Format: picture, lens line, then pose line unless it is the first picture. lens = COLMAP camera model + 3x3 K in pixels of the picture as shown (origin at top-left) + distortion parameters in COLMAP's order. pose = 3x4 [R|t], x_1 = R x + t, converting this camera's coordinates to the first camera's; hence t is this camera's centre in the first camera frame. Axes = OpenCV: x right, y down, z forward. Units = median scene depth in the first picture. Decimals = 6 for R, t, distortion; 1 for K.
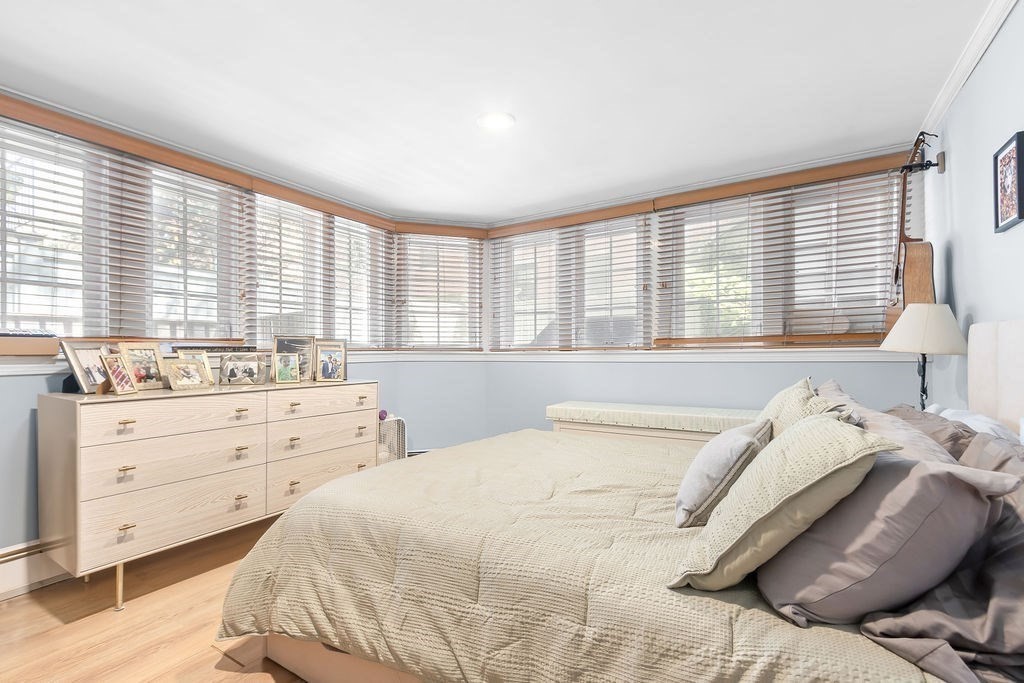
lens RADIAL K [[474.5, 0, 510.8], [0, 474.5, 350.0], [0, 0, 1]] dist [0.009245, -0.004113]
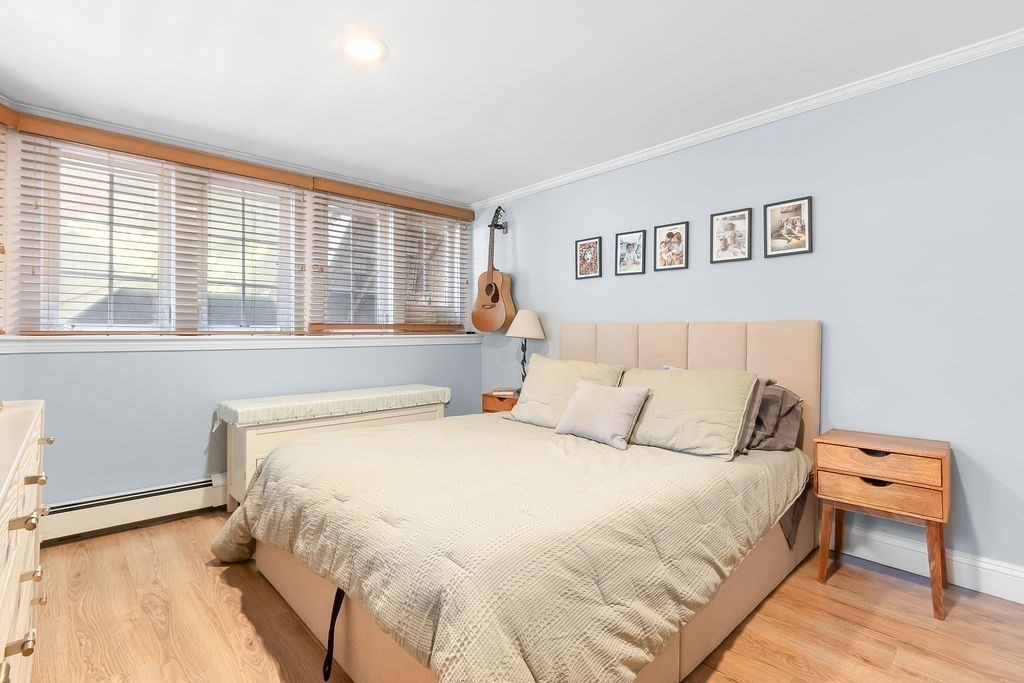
lens RADIAL K [[474.5, 0, 515.9], [0, 474.5, 334.3], [0, 0, 1]] dist [0.009245, -0.004113]
pose [[0.251210, 0.009239, 0.967889, -0.509992], [-0.004767, 0.999954, -0.008308, 0.003956], [-0.967921, -0.002527, 0.251242, 0.361521]]
